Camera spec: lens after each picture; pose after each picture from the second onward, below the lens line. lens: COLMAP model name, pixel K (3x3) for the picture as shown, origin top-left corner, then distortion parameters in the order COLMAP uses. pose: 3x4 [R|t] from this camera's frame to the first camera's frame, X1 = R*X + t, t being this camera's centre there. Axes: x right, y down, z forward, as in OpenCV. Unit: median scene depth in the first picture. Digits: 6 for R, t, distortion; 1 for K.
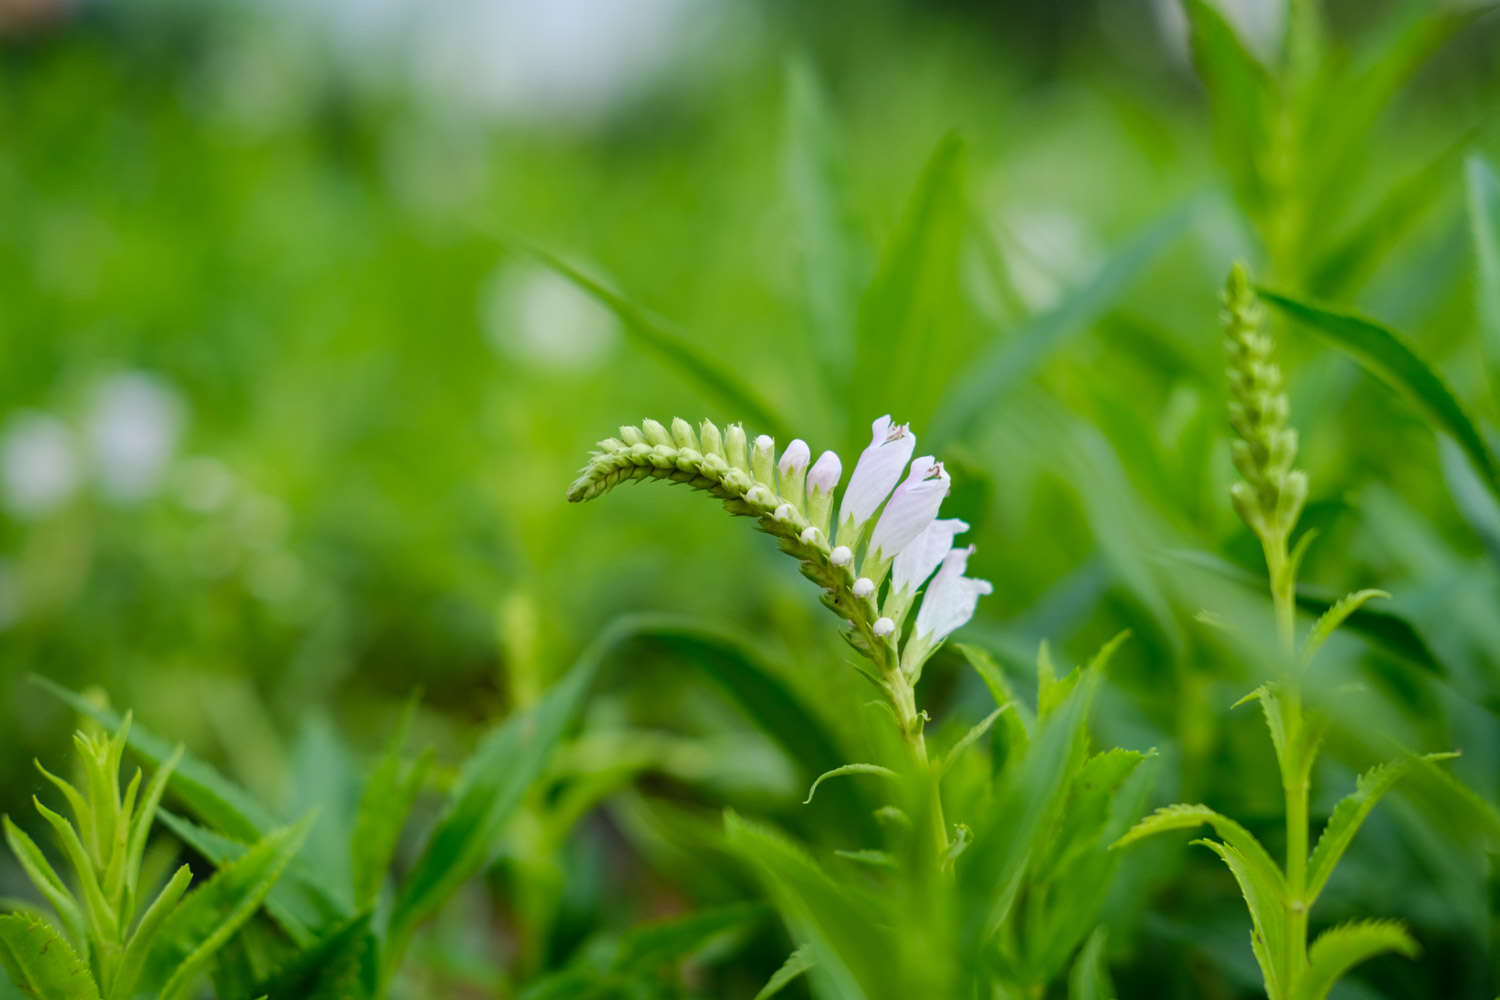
lens RADIAL K [[2707.7, 0, 756.9], [0, 2707.7, 467.2], [0, 0, 1]] dist [0.204089, 2.352380]
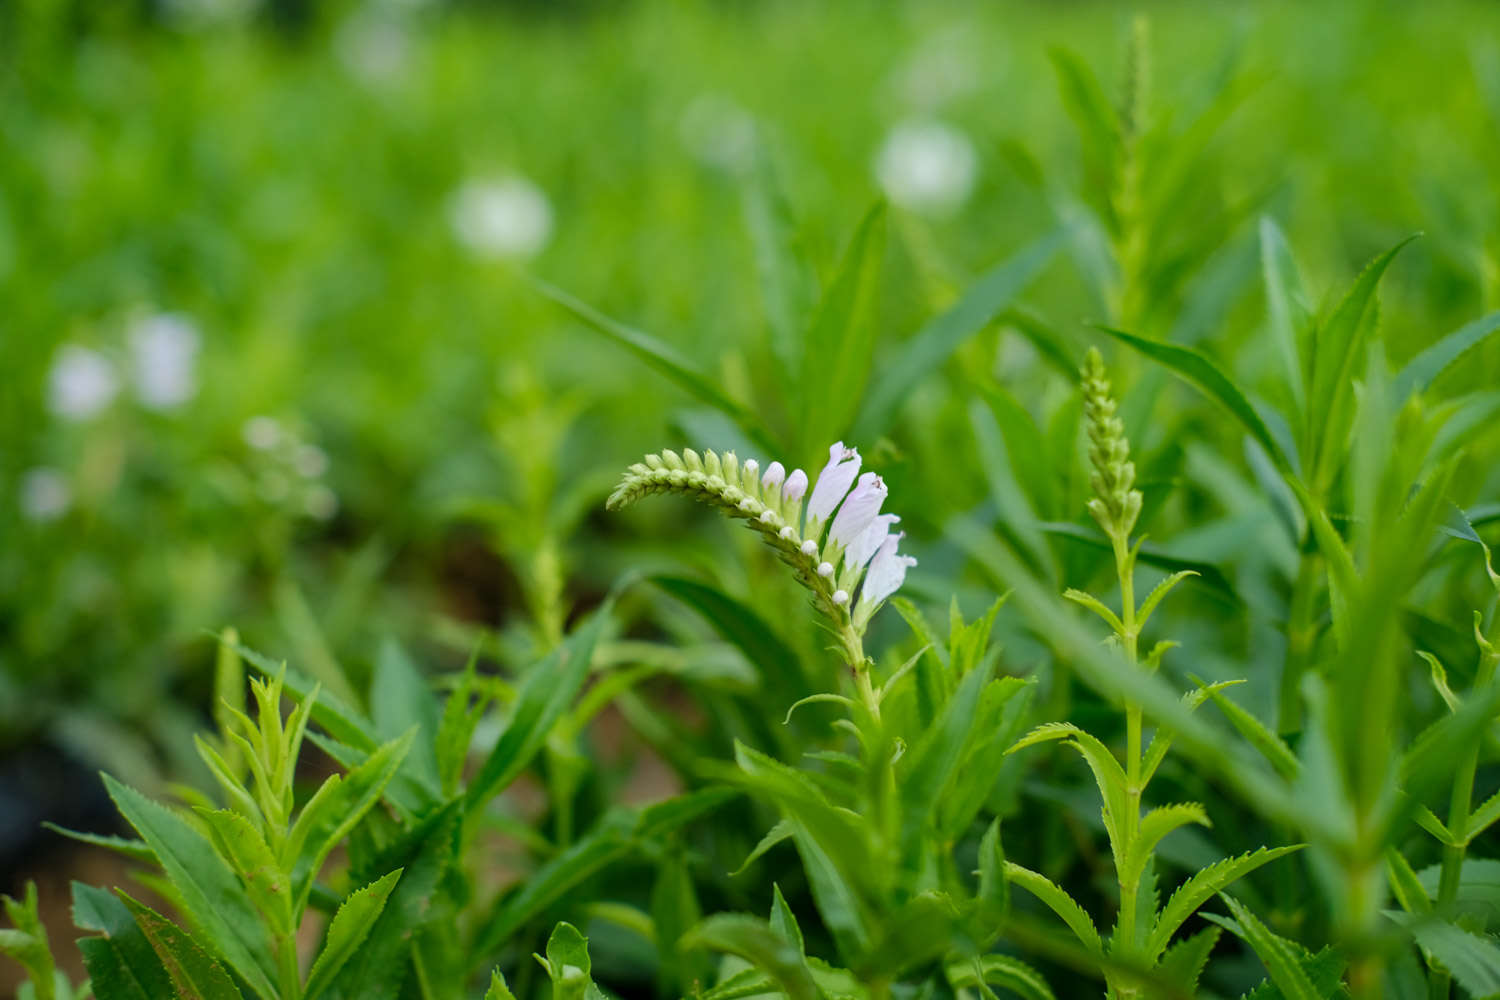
lens RADIAL K [[2707.7, 0, 756.9], [0, 2707.7, 467.2], [0, 0, 1]] dist [0.204089, 2.352380]
pose [[0.998827, -0.017818, 0.045030, -0.055618], [0.013641, 0.995719, 0.091423, -0.131869], [-0.046467, -0.090702, 0.994793, -0.355276]]
